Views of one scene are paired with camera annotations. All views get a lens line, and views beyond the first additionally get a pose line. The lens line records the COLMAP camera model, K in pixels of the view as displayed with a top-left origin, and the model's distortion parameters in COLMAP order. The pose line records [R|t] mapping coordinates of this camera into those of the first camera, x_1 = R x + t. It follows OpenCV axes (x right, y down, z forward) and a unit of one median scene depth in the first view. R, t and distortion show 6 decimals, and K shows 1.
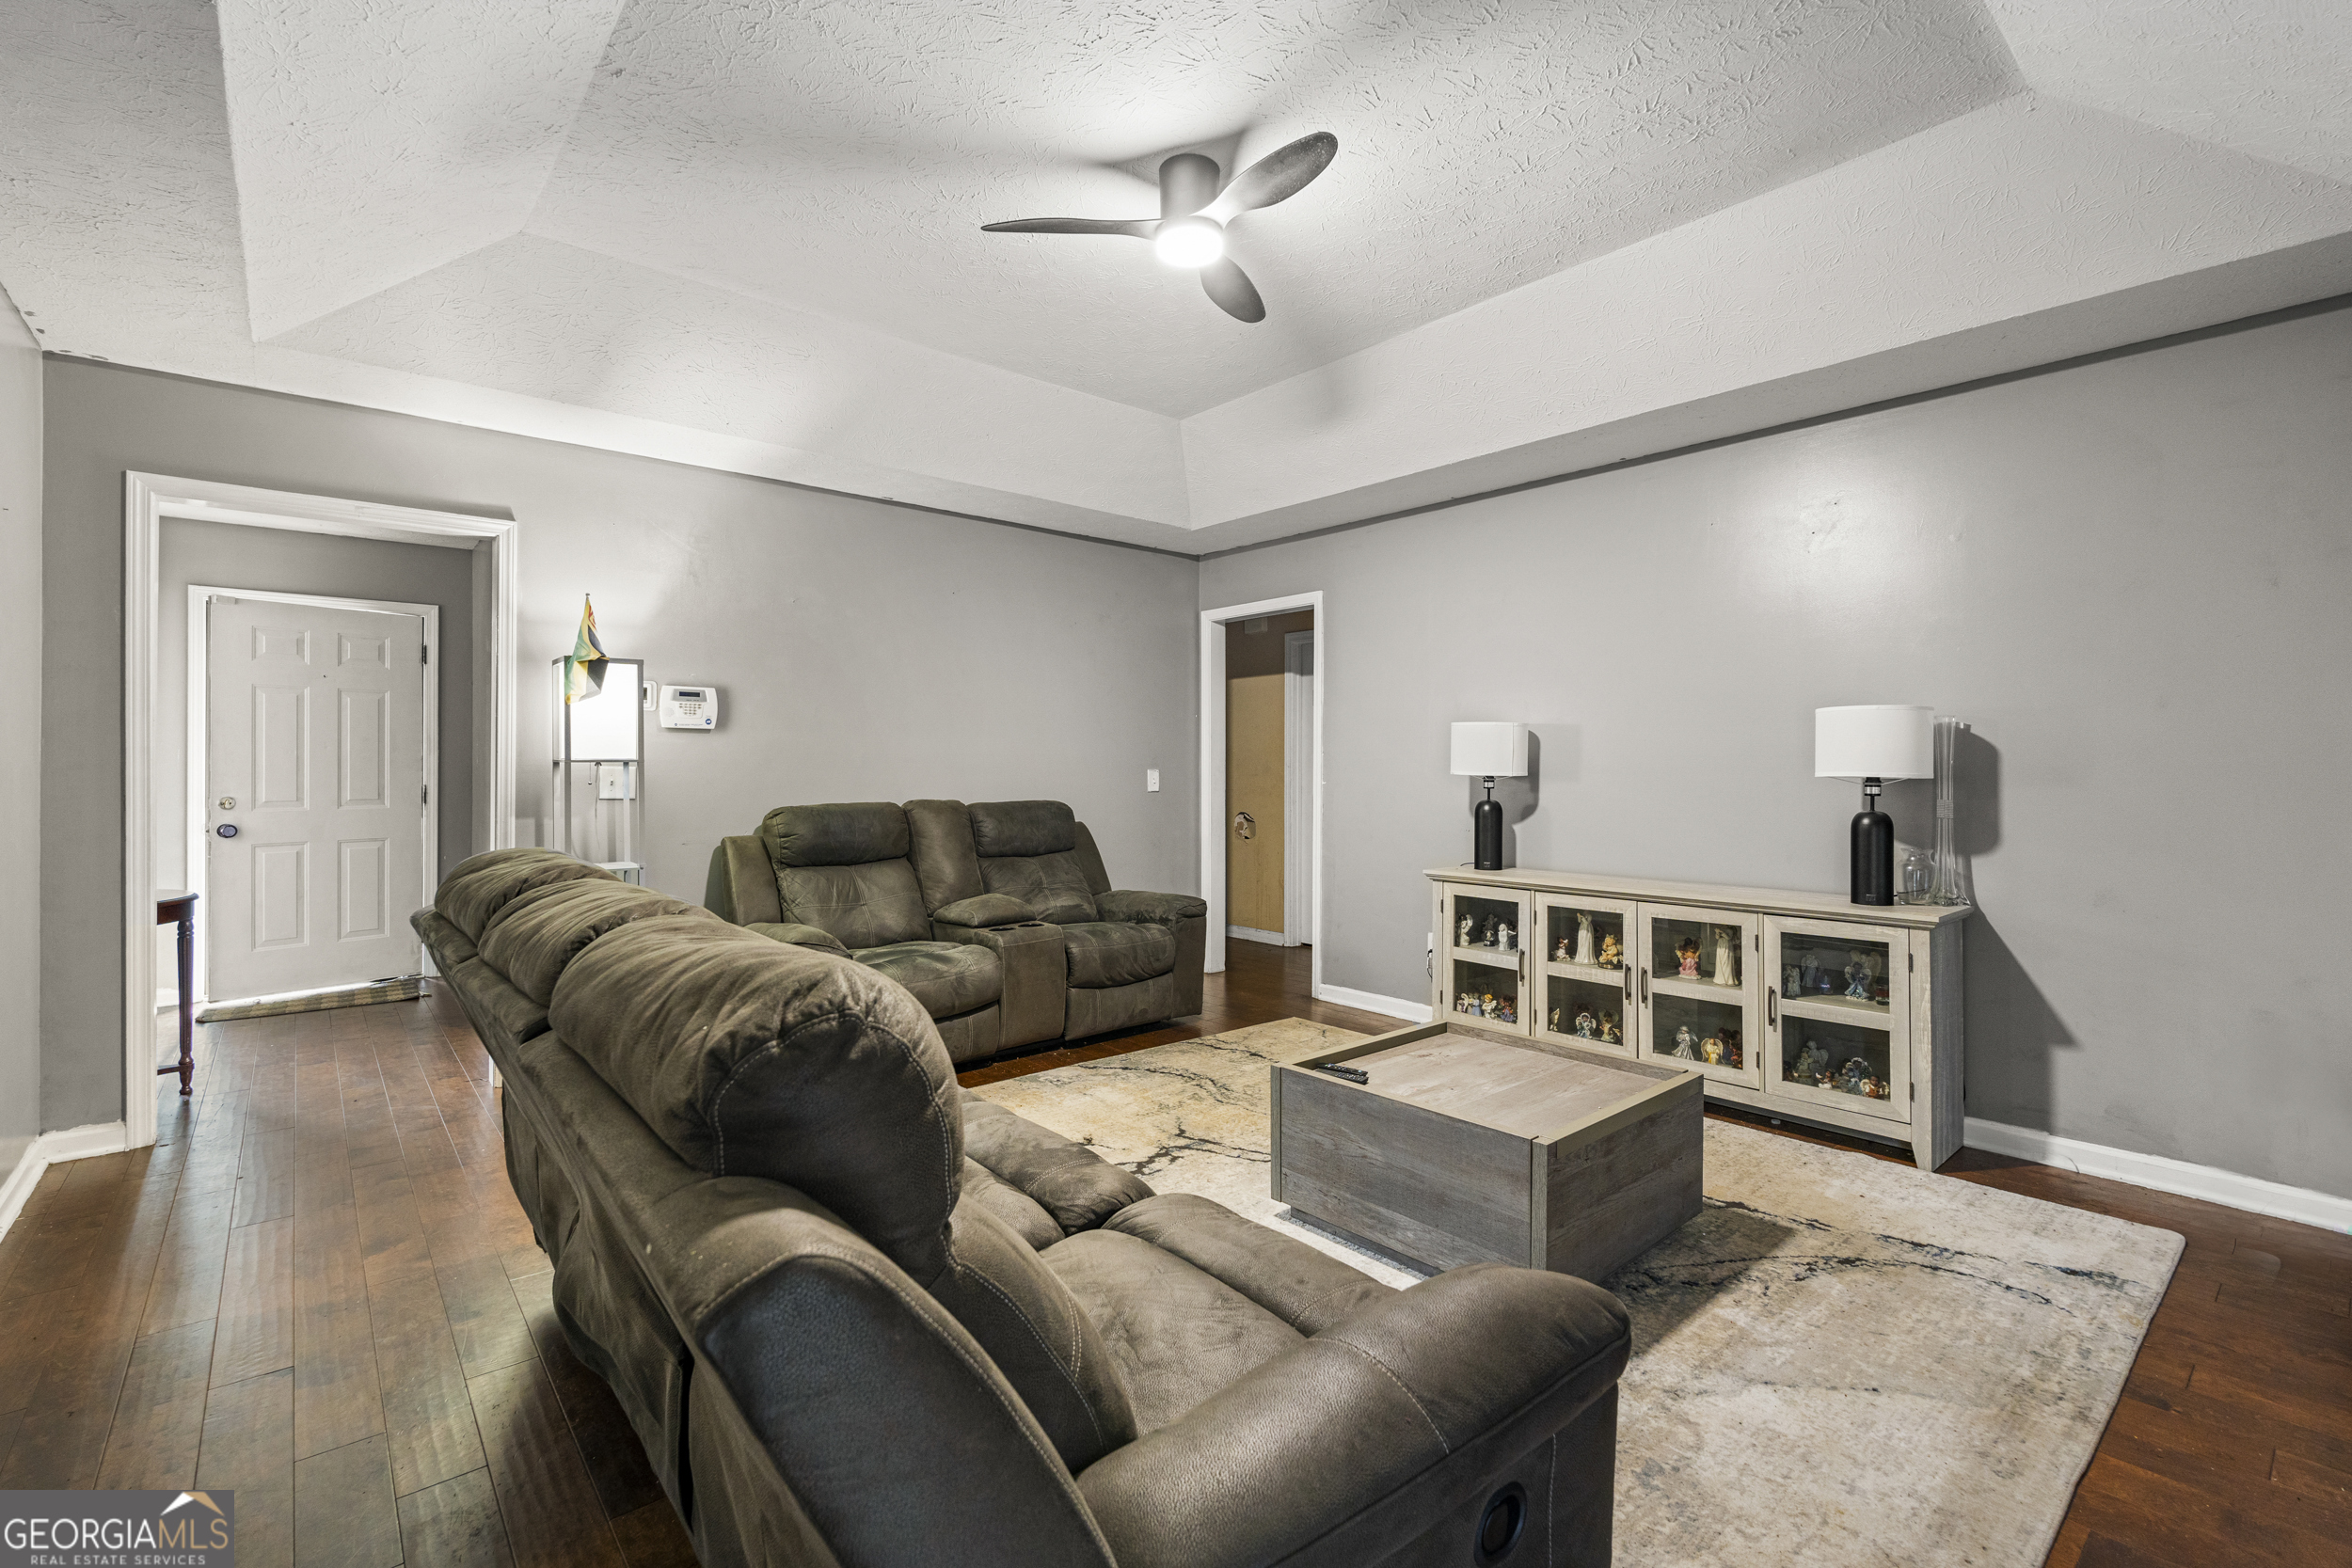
lens RADIAL K [[1042.3, 0, 1163.6], [0, 1042.3, 766.6], [0, 0, 1]] dist [-0.002503, -0.000963]
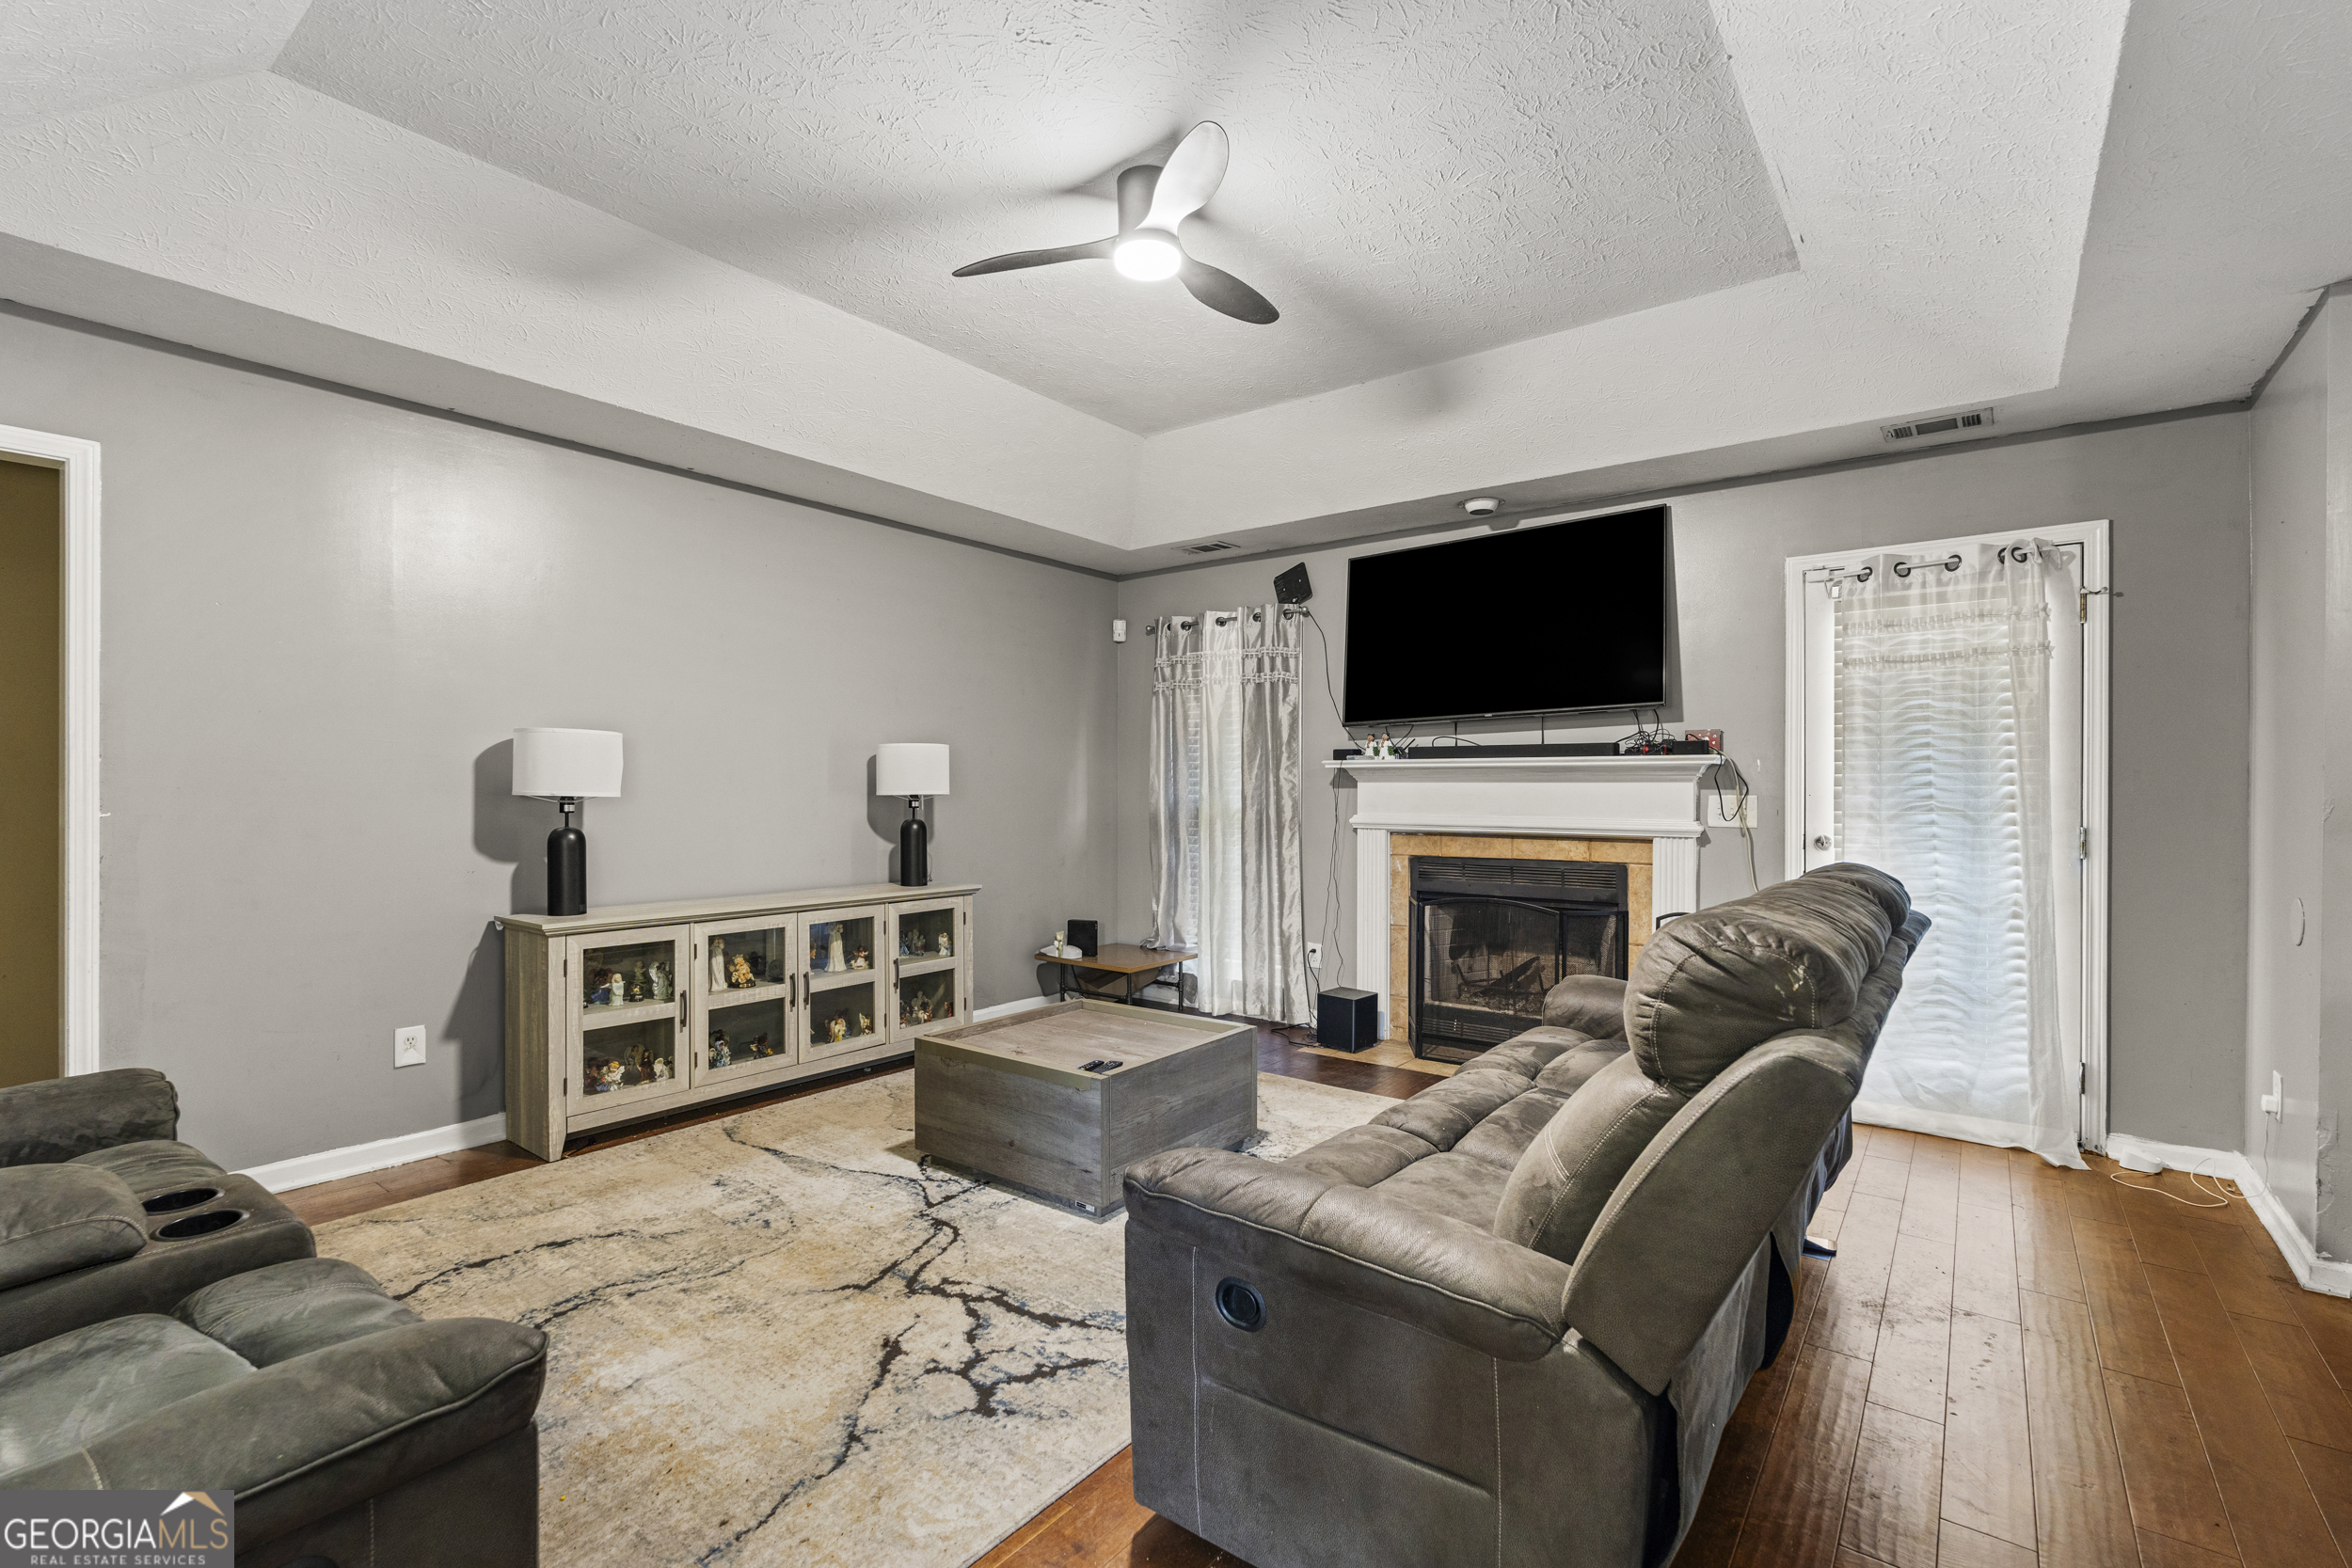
lens RADIAL K [[1042.3, 0, 1185.5], [0, 1042.3, 792.8], [0, 0, 1]] dist [-0.002503, -0.000963]
pose [[-0.214557, -0.005988, 0.976693, -0.766803], [-0.004347, 0.999977, 0.005176, -0.000955], [-0.976702, -0.003135, -0.214578, 0.956171]]
